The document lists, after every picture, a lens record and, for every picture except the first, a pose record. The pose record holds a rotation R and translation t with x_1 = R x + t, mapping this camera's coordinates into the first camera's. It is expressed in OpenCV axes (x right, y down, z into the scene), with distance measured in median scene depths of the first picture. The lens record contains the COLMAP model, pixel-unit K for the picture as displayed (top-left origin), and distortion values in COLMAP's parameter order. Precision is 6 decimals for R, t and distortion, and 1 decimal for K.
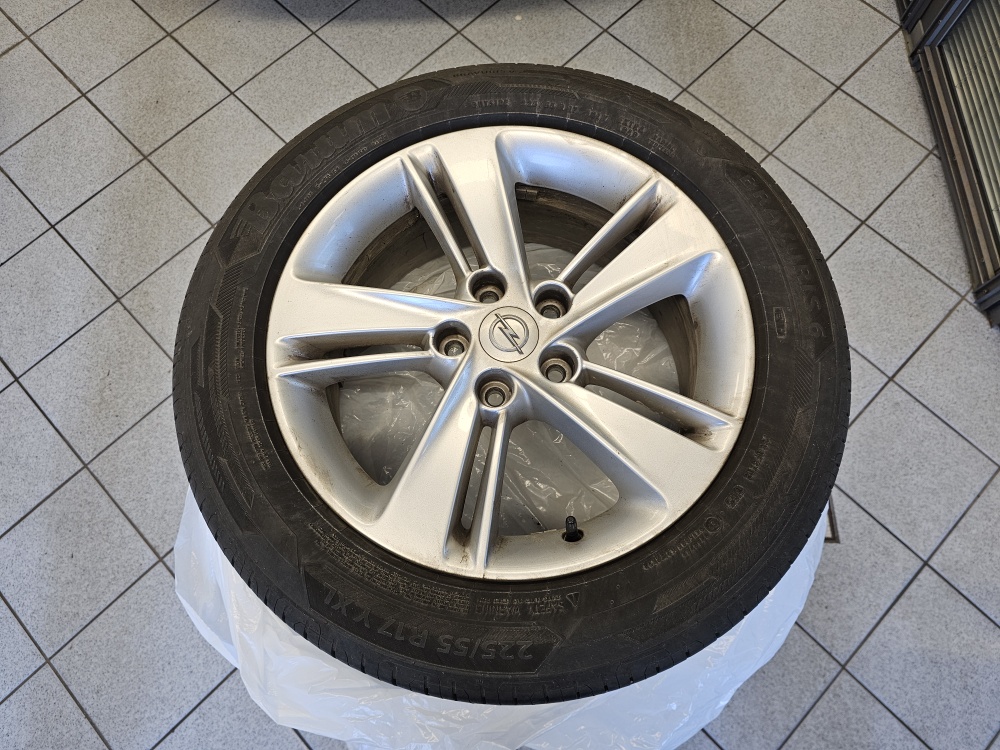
lens RADIAL K [[714.3, 0, 496.9], [0, 714.3, 377.0], [0, 0, 1]] dist [0.056604, -0.052985]
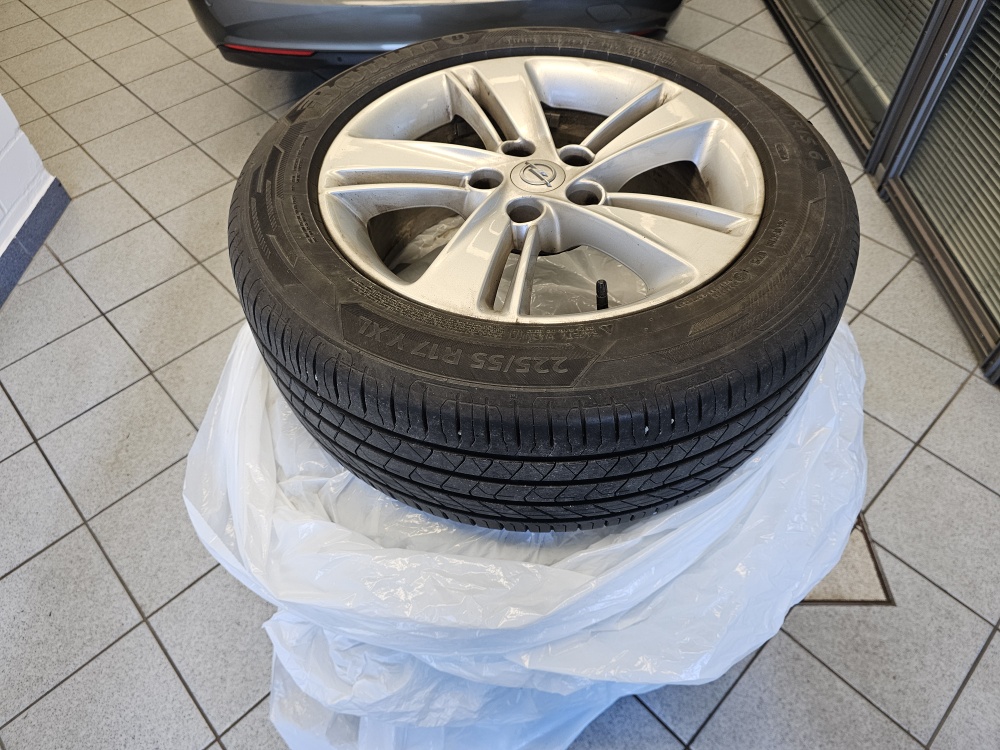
lens RADIAL K [[714.3, 0, 499.2], [0, 714.3, 342.9], [0, 0, 1]] dist [0.056604, -0.052985]
pose [[0.999868, 0.008383, -0.013945, -0.011786], [-0.013017, 0.926344, -0.376453, 0.276702], [0.009762, 0.376585, 0.926331, 0.033053]]
